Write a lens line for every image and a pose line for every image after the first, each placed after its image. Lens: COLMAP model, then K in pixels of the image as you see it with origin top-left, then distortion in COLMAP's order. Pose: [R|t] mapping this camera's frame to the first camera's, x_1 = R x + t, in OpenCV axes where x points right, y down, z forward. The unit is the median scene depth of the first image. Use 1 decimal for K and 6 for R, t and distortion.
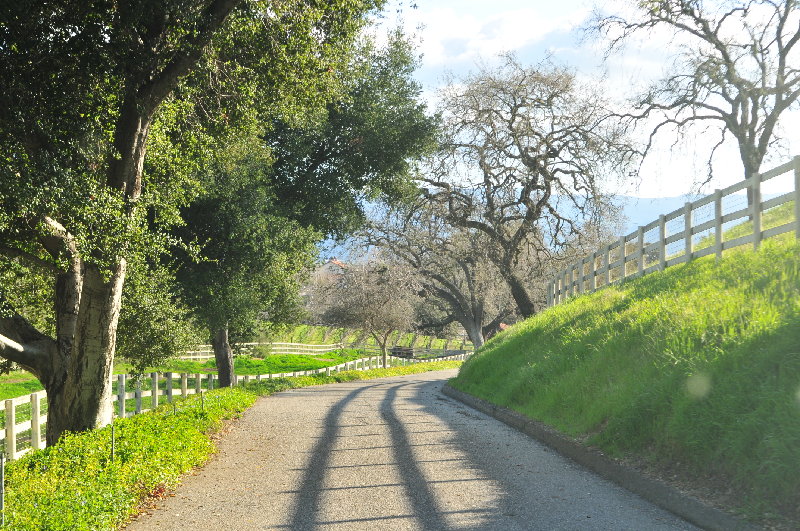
lens RADIAL K [[1558.6, 0, 400.0], [0, 1558.6, 265.5], [0, 0, 1]] dist [0.024151, 0.022660]
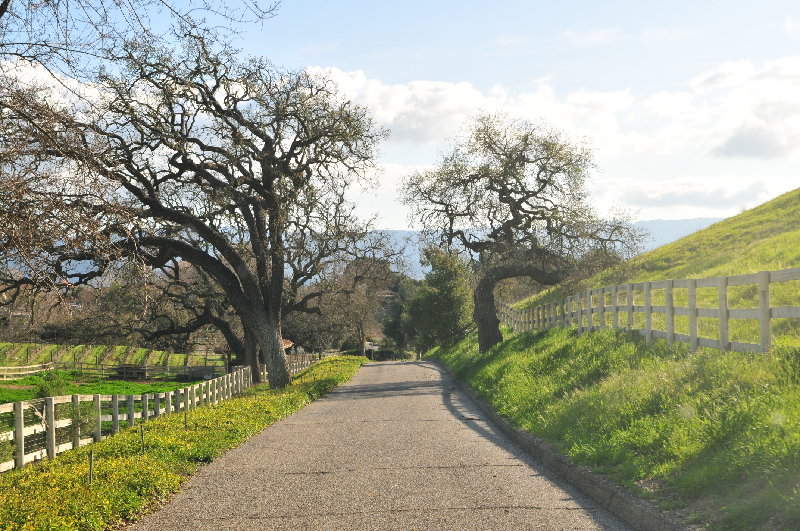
lens RADIAL K [[1284.3, 0, 400.0], [0, 1284.3, 265.5], [0, 0, 1]] dist [0.211710, -0.049356]
pose [[0.979488, -0.016326, 0.200839, 0.012269], [0.020545, 0.999609, -0.018941, 0.055167], [-0.200452, 0.022679, 0.979441, 1.064109]]
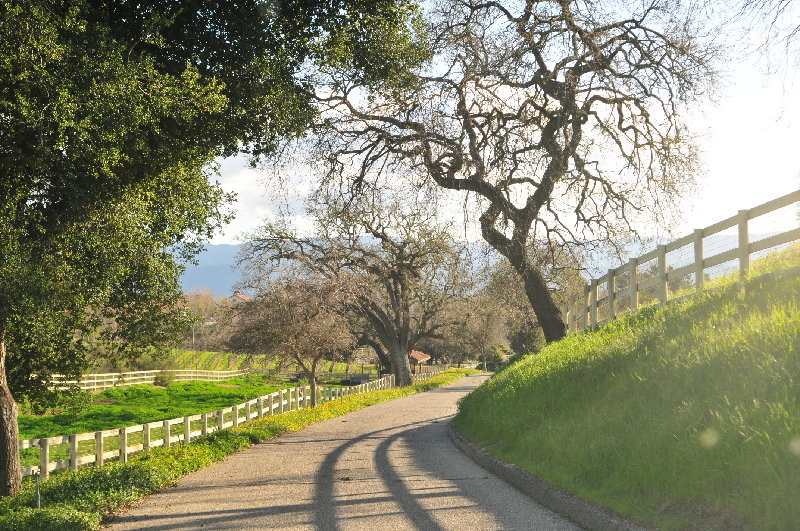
lens RADIAL K [[1284.3, 0, 400.0], [0, 1284.3, 265.5], [0, 0, 1]] dist [0.211710, -0.049356]
pose [[0.996493, -0.007677, 0.083318, -0.023579], [0.010014, 0.999567, -0.027677, 0.021272], [-0.083069, 0.028415, 0.996139, 0.482900]]
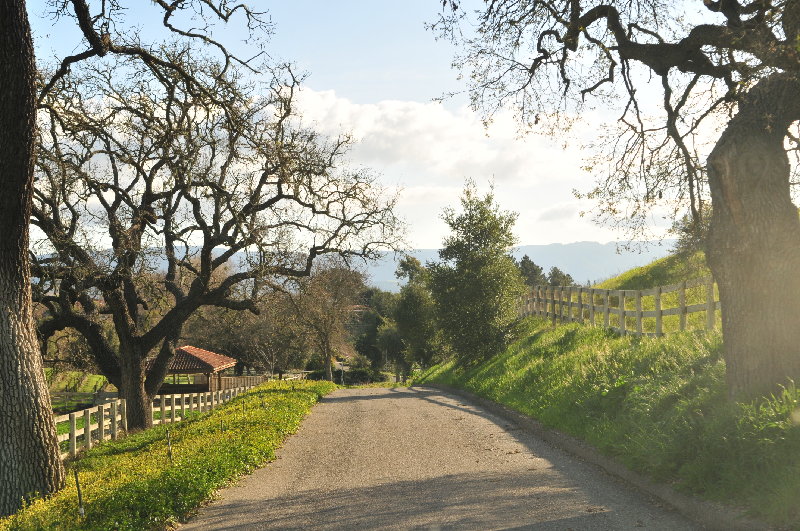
lens RADIAL K [[1284.3, 0, 400.0], [0, 1284.3, 265.5], [0, 0, 1]] dist [0.211710, -0.049356]
pose [[0.974578, -0.013707, 0.223630, 0.108668], [0.021884, 0.999178, -0.034128, 0.080106], [-0.222978, 0.038154, 0.974076, 1.590421]]
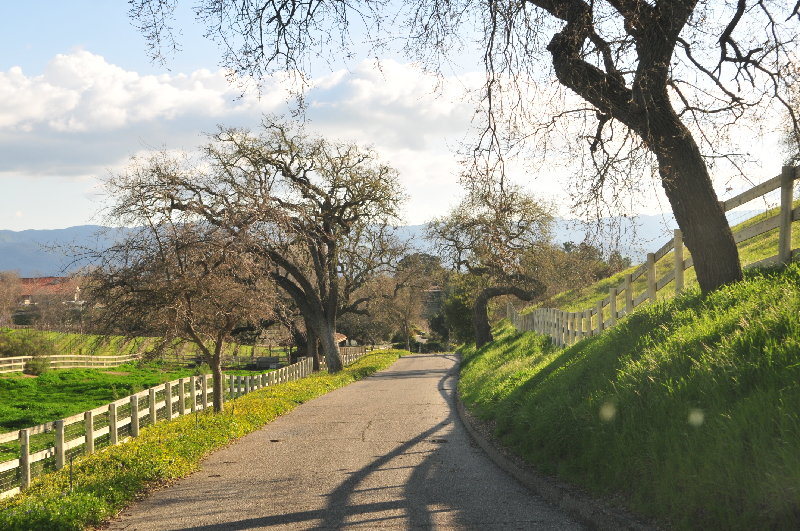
lens RADIAL K [[1284.3, 0, 400.0], [0, 1284.3, 265.5], [0, 0, 1]] dist [0.211710, -0.049356]
pose [[0.987257, -0.015382, 0.158388, -0.020194], [0.017663, 0.999759, -0.013007, 0.037153], [-0.158150, 0.015639, 0.987291, 0.762519]]
